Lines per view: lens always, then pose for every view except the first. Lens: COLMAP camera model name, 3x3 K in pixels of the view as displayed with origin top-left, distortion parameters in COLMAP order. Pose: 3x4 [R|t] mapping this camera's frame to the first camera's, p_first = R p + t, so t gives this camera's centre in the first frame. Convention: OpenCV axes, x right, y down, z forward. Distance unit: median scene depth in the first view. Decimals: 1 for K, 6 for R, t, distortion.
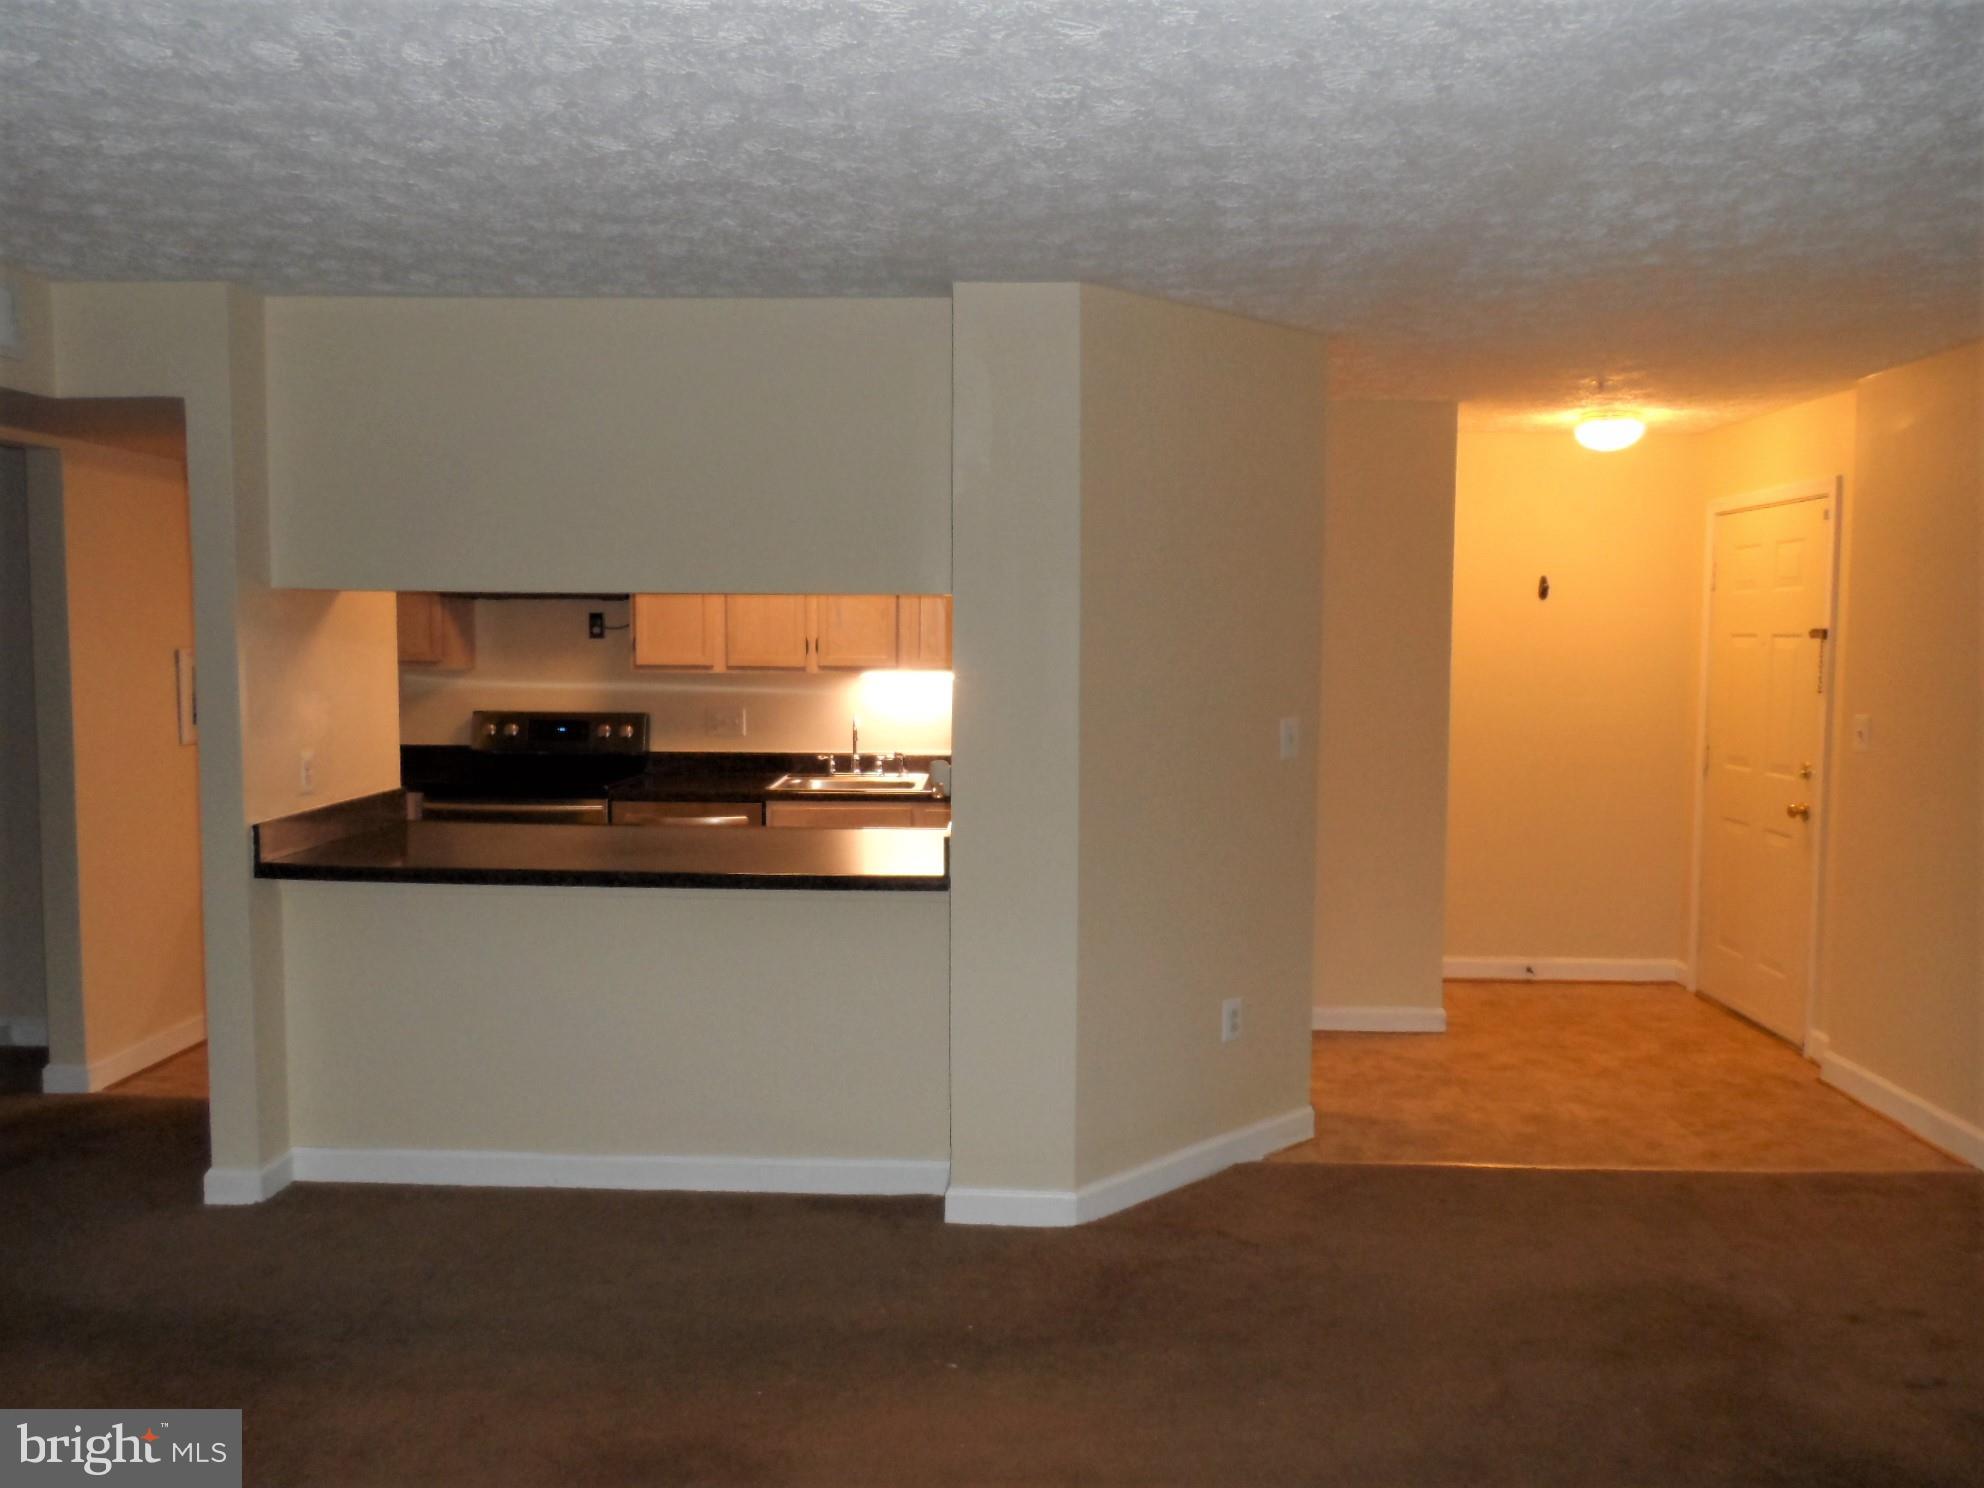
lens RADIAL K [[1520.3, 0, 997.4], [0, 1520.3, 752.6], [0, 0, 1]] dist [-0.014310, 0.017983]
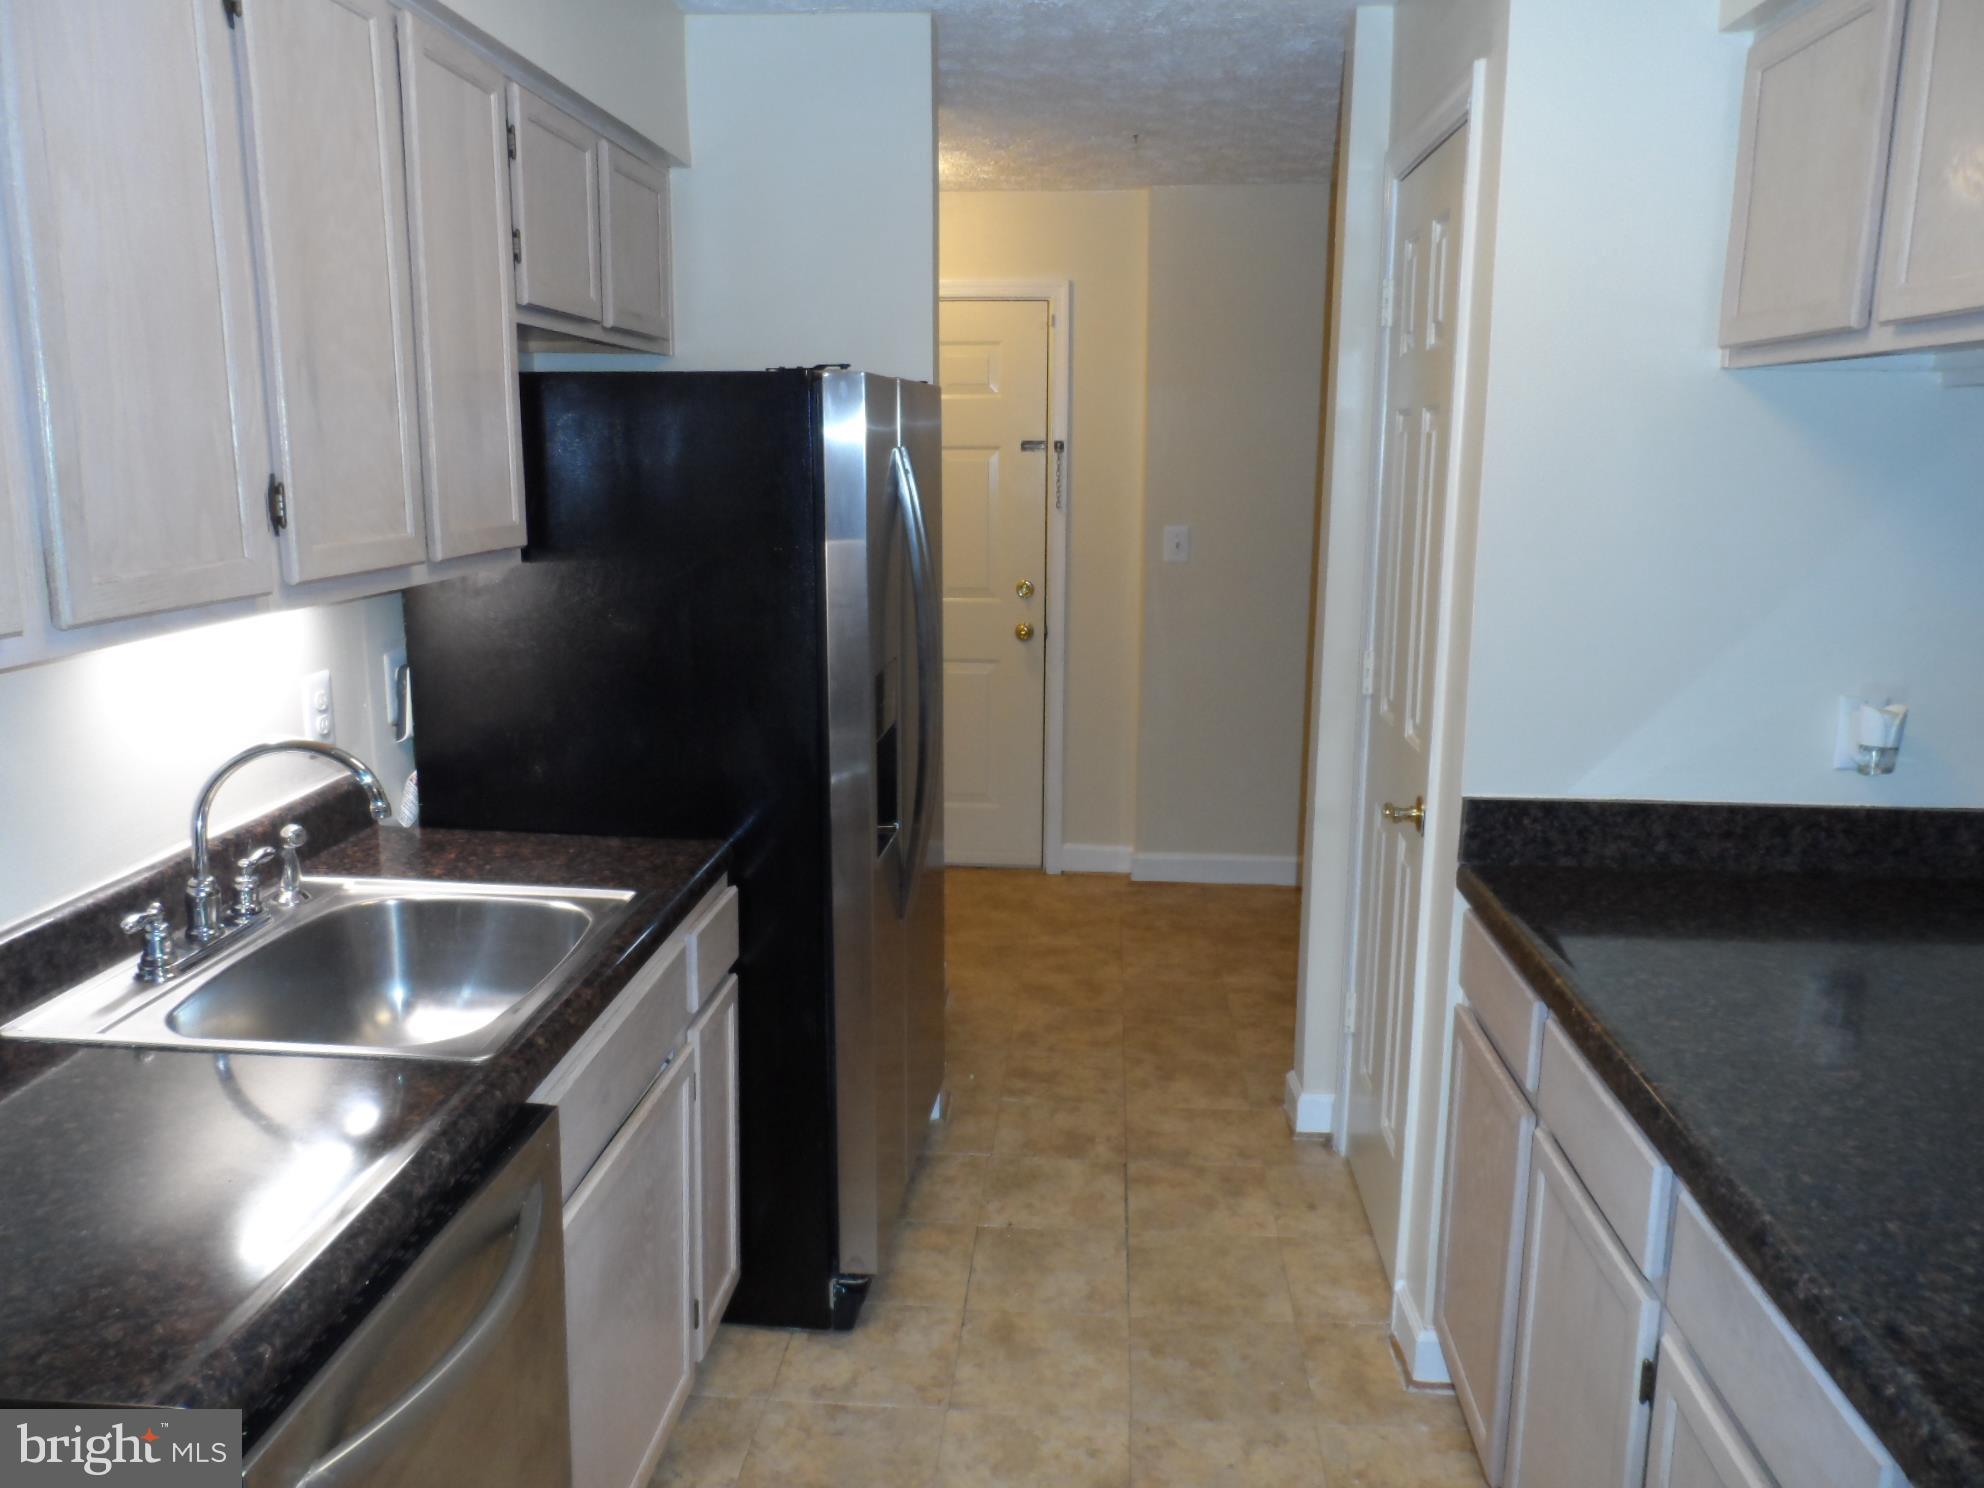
lens RADIAL K [[1520.3, 0, 997.4], [0, 1520.3, 752.6], [0, 0, 1]] dist [-0.014310, 0.017983]
pose [[0.045951, -0.203783, 0.977937, -0.451071], [0.072480, 0.977071, 0.200197, -0.084634], [-0.996311, 0.061681, 0.059667, 0.996979]]
